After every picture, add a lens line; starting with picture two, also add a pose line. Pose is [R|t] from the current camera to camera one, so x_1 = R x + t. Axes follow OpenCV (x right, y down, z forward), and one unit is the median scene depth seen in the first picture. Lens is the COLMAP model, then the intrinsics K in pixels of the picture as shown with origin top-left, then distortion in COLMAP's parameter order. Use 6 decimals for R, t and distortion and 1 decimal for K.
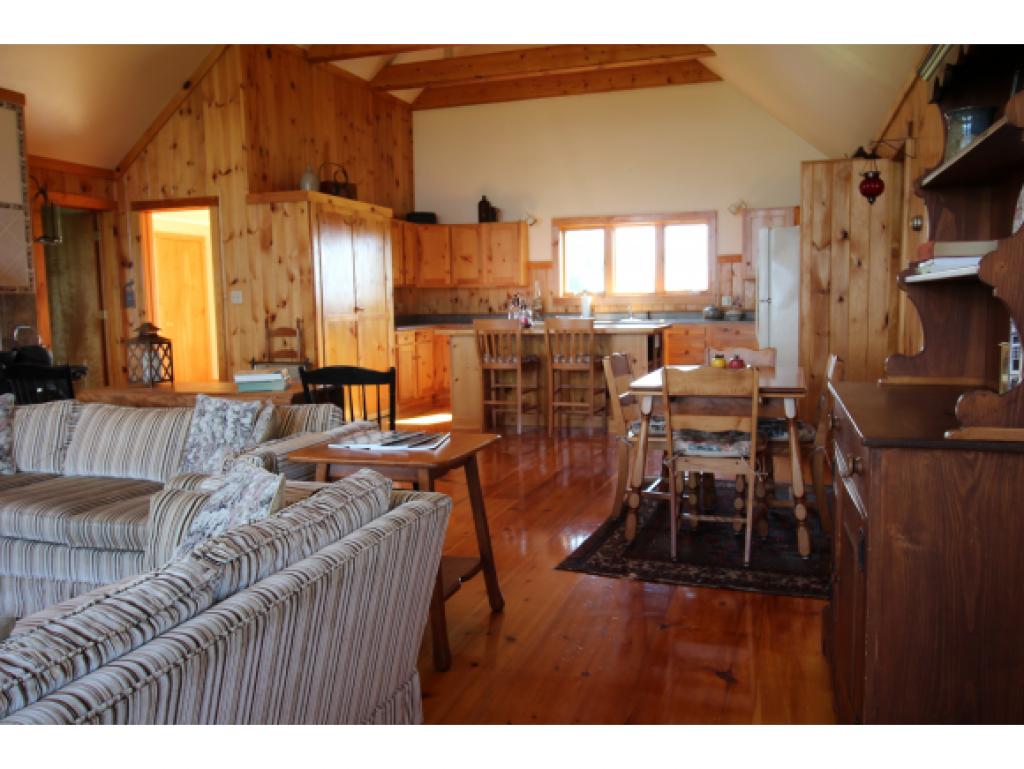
lens RADIAL K [[820.1, 0, 512.0], [0, 820.1, 384.5], [0, 0, 1]] dist [0.006469, -0.000491]
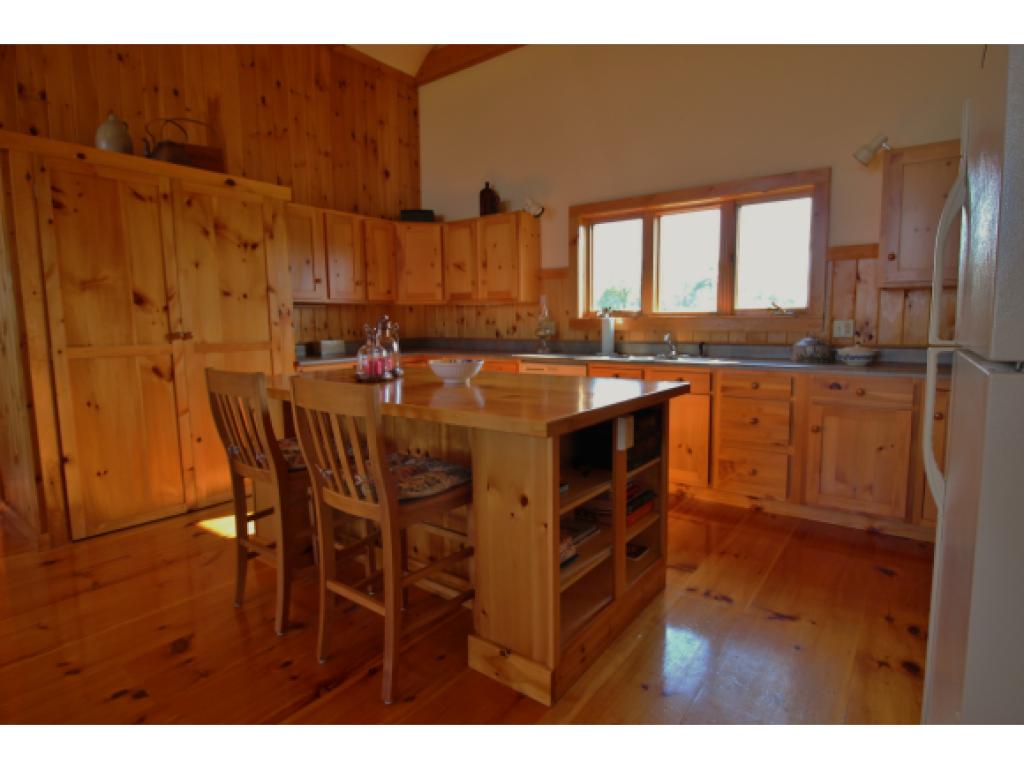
lens RADIAL K [[545.3, 0, 512.0], [0, 545.3, 384.5], [0, 0, 1]] dist [-0.004559, -0.000416]
pose [[0.953162, 0.045068, -0.299083, 0.148986], [-0.039229, 0.998905, 0.025501, -0.060126], [0.299905, -0.012574, 0.953886, 0.540351]]
